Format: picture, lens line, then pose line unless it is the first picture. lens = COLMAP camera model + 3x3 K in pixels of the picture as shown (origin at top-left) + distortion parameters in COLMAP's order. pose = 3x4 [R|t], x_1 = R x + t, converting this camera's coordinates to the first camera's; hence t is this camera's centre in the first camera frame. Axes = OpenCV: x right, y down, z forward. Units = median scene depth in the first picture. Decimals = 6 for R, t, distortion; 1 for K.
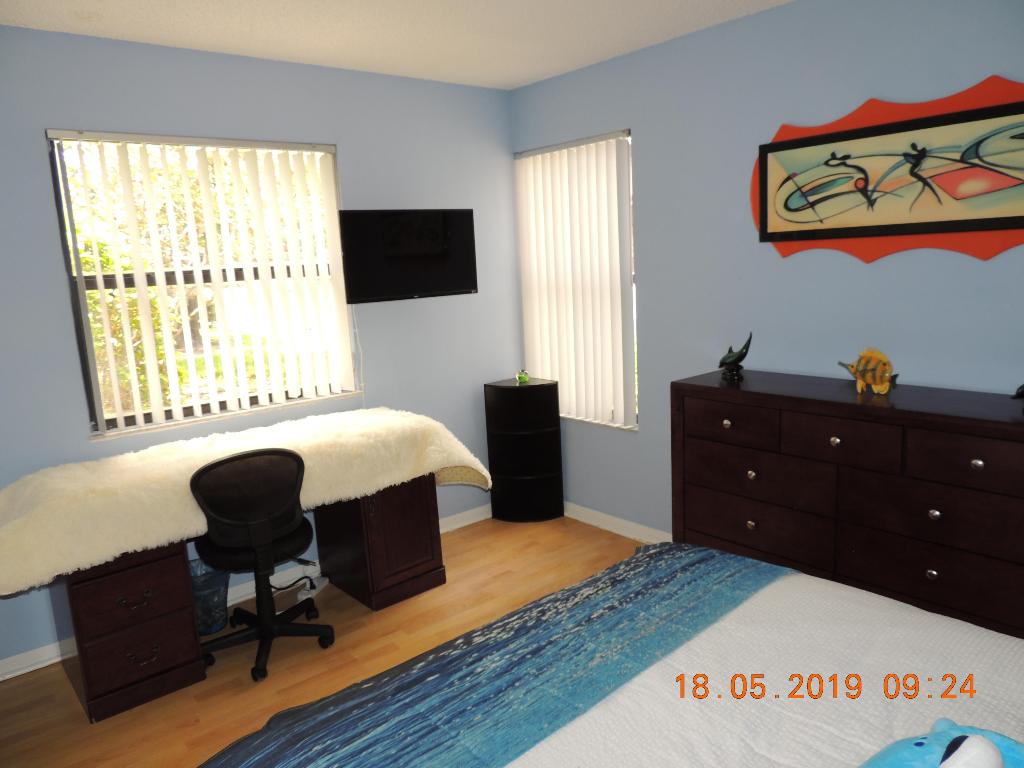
lens RADIAL K [[726.9, 0, 511.9], [0, 726.9, 377.6], [0, 0, 1]] dist [-0.015176, -0.004218]
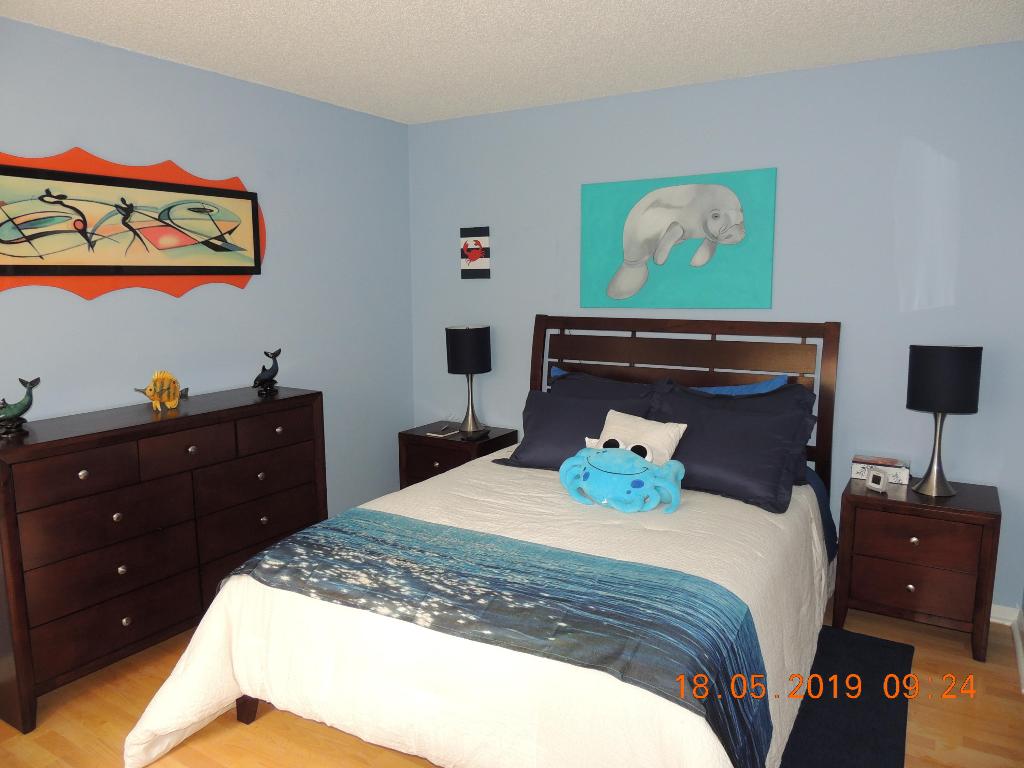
lens RADIAL K [[726.9, 0, 512.4], [0, 726.9, 386.3], [0, 0, 1]] dist [-0.015176, -0.004218]
pose [[-0.325986, -0.092378, 0.940850, -0.775991], [0.171510, 0.972921, 0.154951, -0.099768], [-0.929687, 0.211877, -0.301315, 0.824853]]
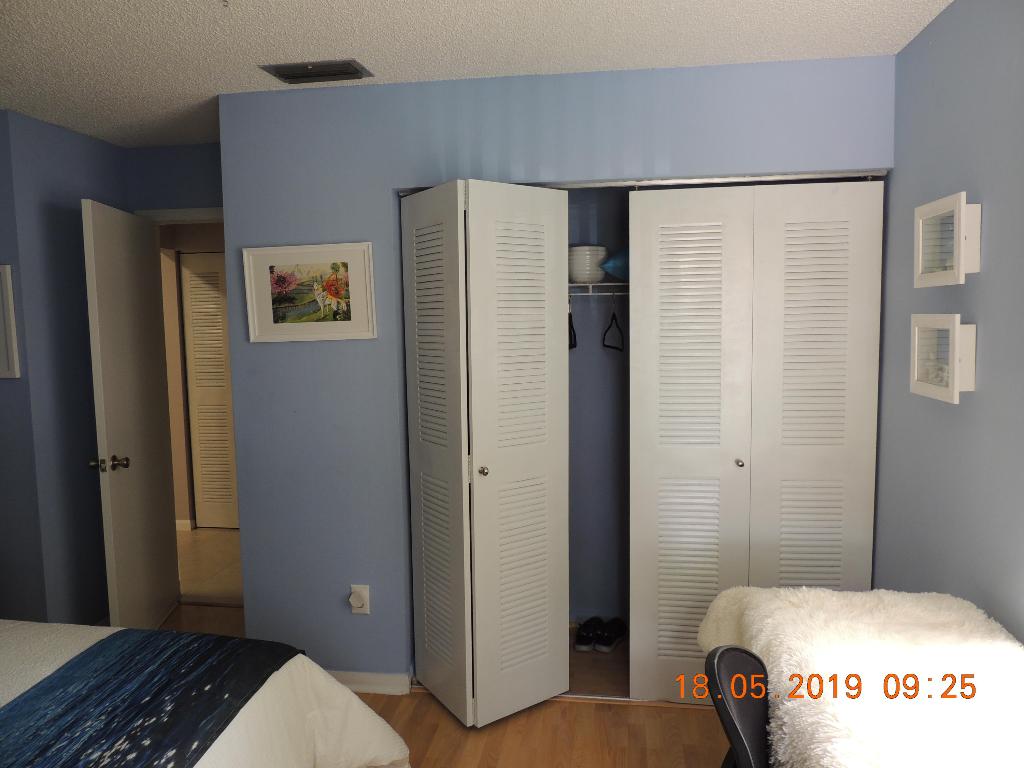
lens RADIAL K [[726.9, 0, 512.3], [0, 726.9, 381.5], [0, 0, 1]] dist [-0.015176, -0.004218]
pose [[-0.744669, 0.127506, -0.655142, 0.084821], [-0.050571, 0.967982, 0.245874, -0.228977], [0.665516, 0.216226, -0.714378, 1.256672]]
